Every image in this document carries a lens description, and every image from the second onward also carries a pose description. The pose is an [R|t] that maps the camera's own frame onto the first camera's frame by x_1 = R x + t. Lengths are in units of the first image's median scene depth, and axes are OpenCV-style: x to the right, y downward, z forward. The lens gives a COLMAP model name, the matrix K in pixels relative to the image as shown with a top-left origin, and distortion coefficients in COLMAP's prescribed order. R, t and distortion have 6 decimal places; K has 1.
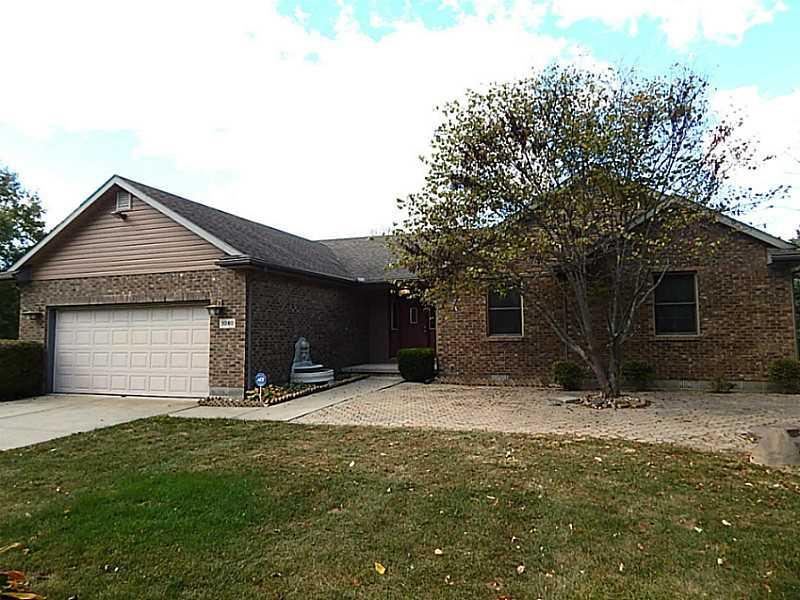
lens RADIAL K [[531.0, 0, 395.7], [0, 531.0, 298.4], [0, 0, 1]] dist [0.010690, 0.002626]
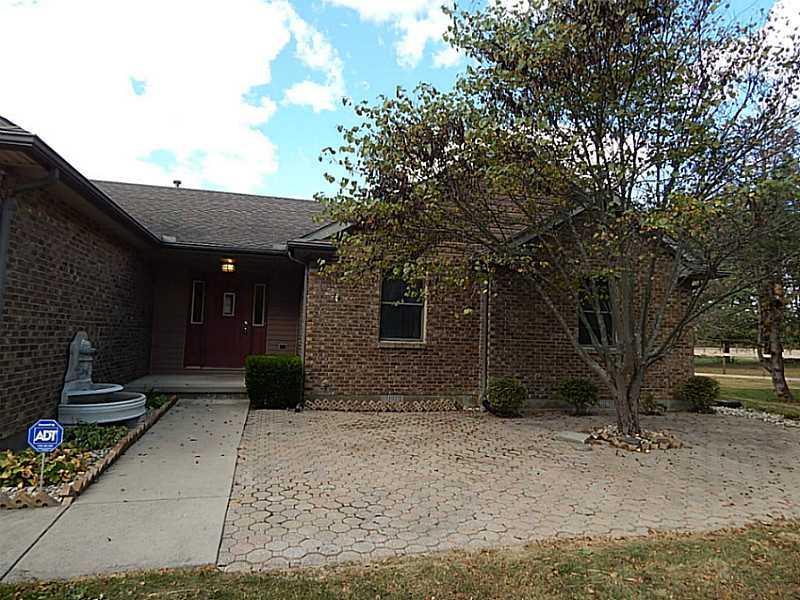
lens RADIAL K [[531.0, 0, 403.3], [0, 531.0, 300.0], [0, 0, 1]] dist [0.010690, 0.002626]
pose [[0.829800, 0.075204, 0.552970, -0.207345], [-0.078087, 0.996777, -0.018383, 0.028680], [-0.552570, -0.027925, 0.832998, 0.406705]]
